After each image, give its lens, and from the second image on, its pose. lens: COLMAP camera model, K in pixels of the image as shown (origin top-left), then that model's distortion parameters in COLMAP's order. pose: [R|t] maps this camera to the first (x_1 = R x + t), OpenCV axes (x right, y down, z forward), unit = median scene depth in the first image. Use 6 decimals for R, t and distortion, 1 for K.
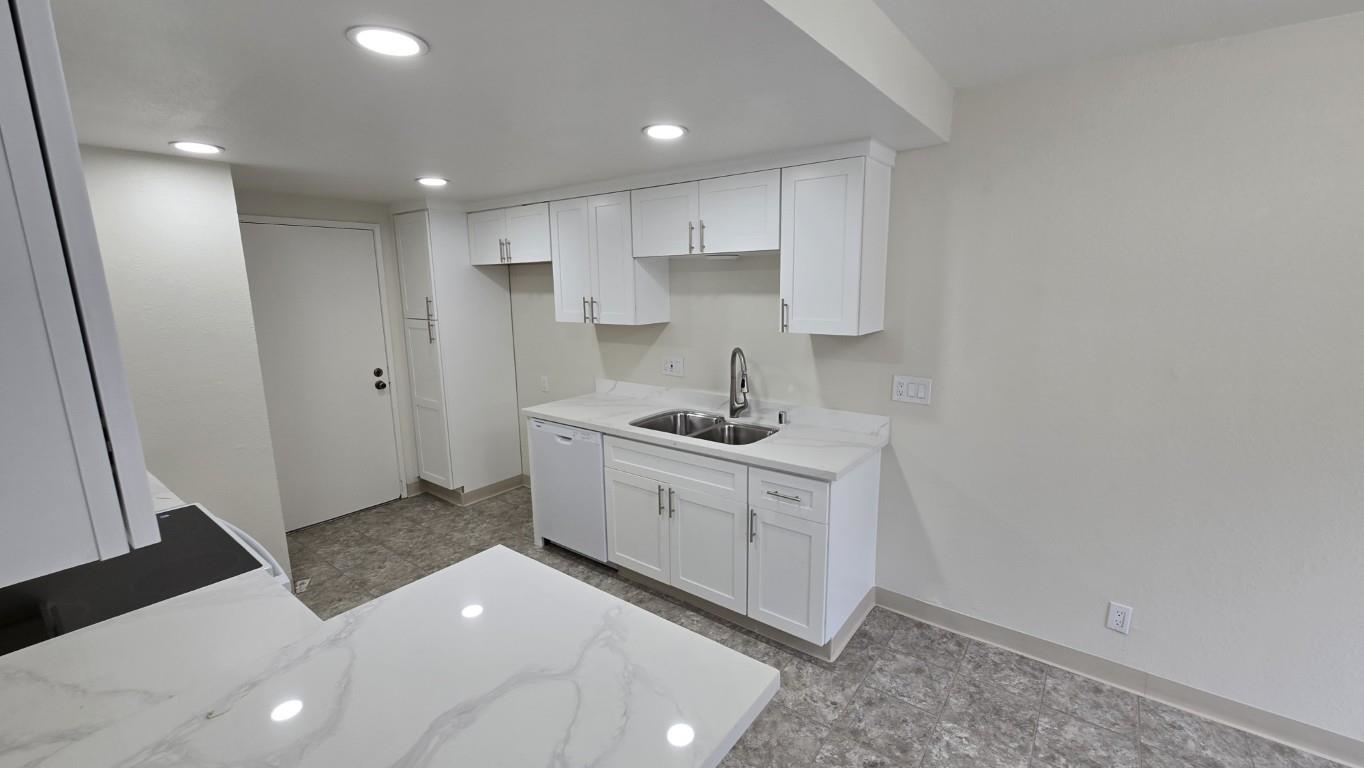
lens RADIAL K [[557.2, 0, 689.5], [0, 557.2, 382.0], [0, 0, 1]] dist [0.001898, 0.000465]
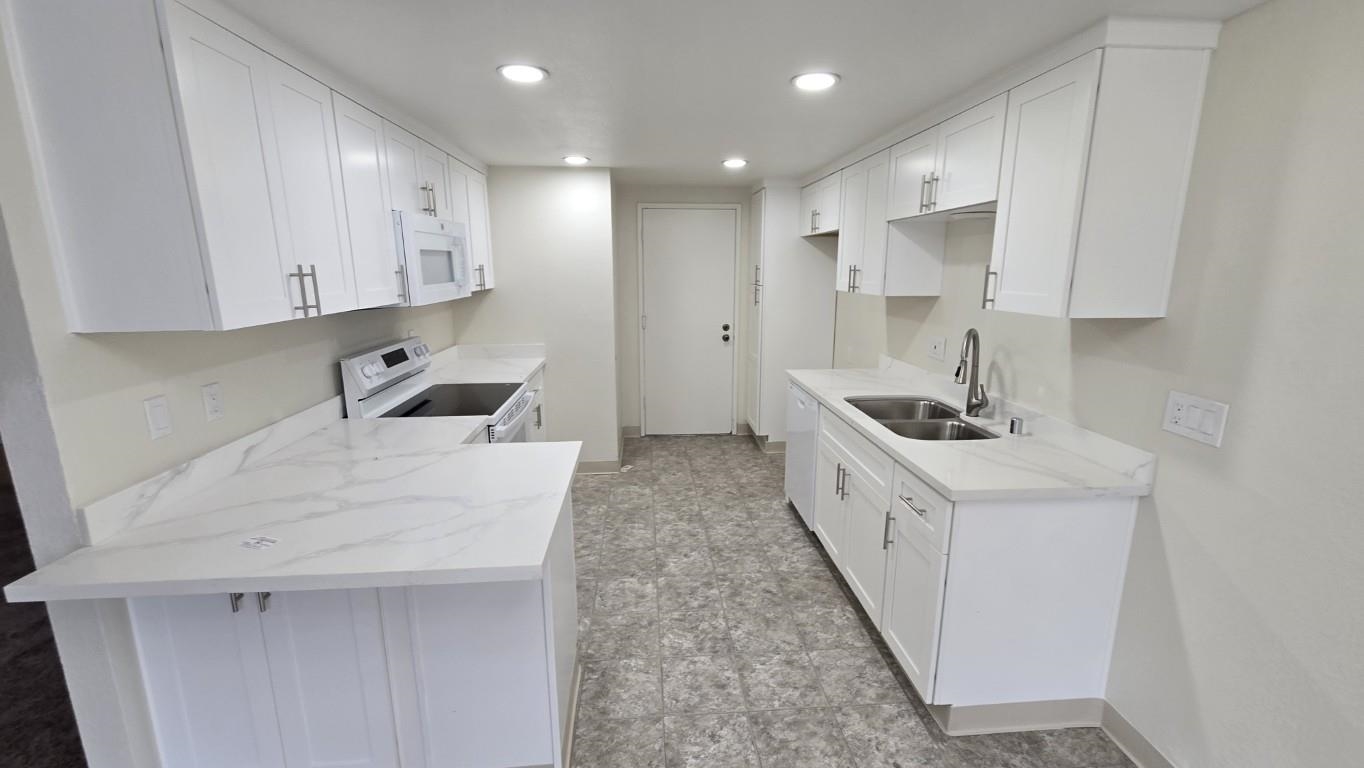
lens RADIAL K [[561.2, 0, 680.1], [0, 561.2, 381.4], [0, 0, 1]] dist [-0.000758, 0.000040]
pose [[0.660974, 0.164376, -0.732184, 0.409641], [-0.139977, 0.985596, 0.094904, -0.004116], [0.737238, 0.039760, 0.674462, 0.145941]]
